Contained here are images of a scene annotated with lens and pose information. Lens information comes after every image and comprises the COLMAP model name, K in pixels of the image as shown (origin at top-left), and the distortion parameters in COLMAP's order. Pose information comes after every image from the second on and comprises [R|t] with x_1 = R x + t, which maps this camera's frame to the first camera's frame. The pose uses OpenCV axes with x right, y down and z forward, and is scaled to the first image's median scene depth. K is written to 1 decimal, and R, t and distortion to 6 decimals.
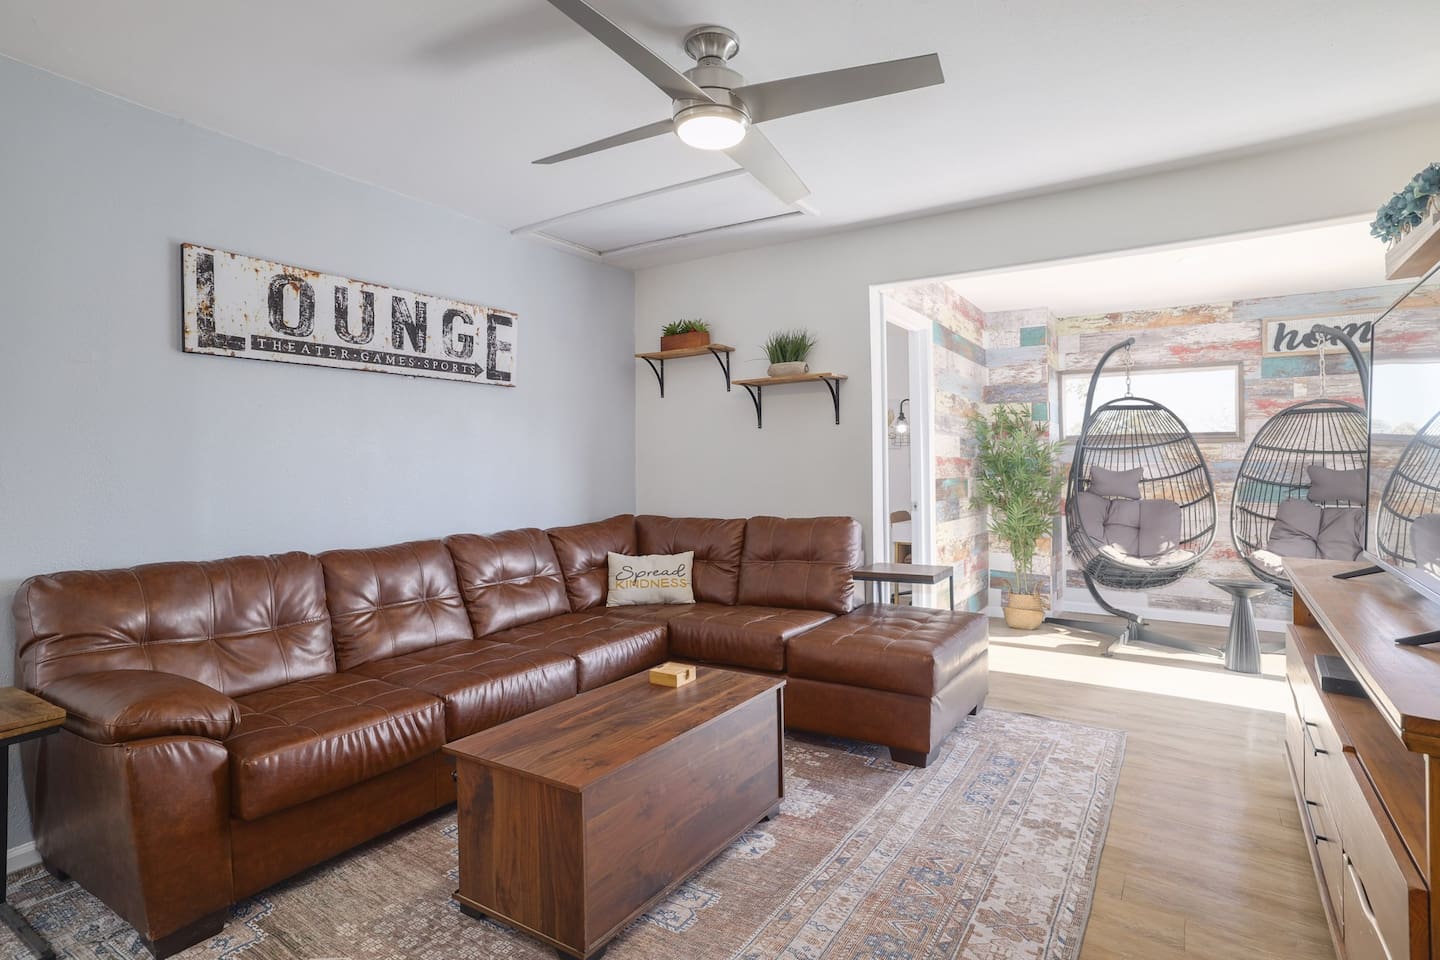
lens RADIAL K [[746.5, 0, 722.5], [0, 746.5, 473.2], [0, 0, 1]] dist [-0.007475, 0.000381]
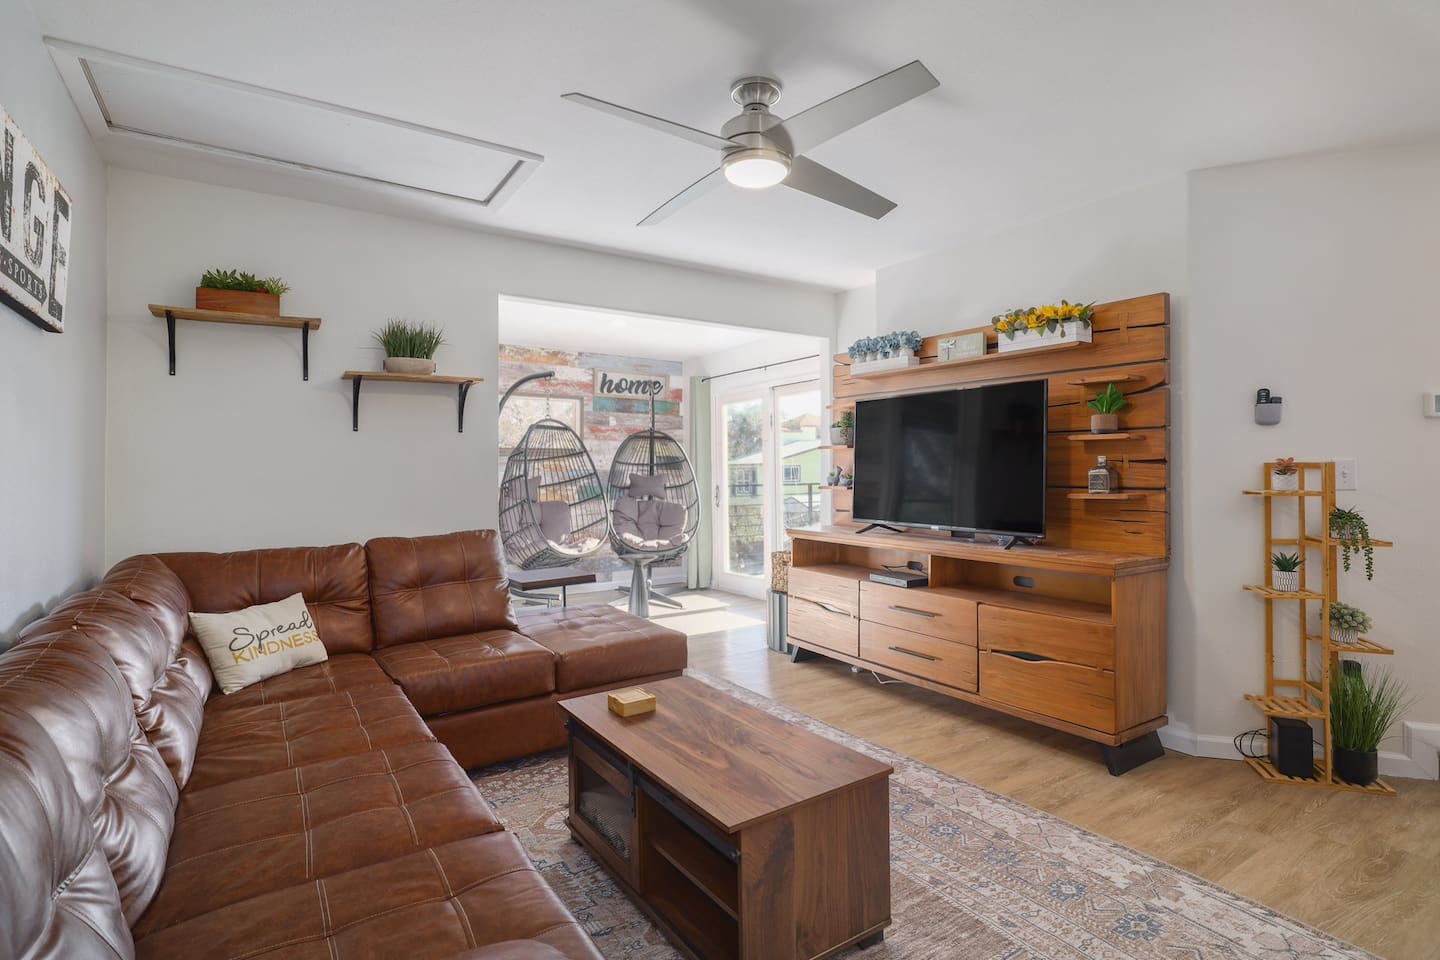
lens RADIAL K [[709.1, 0, 726.3], [0, 709.1, 479.3], [0, 0, 1]] dist [-0.007166, 0.003352]
pose [[0.387765, -0.009610, 0.921708, -0.521362], [0.008152, 0.999942, 0.006996, -0.009690], [-0.921722, 0.004801, 0.387821, 0.336679]]
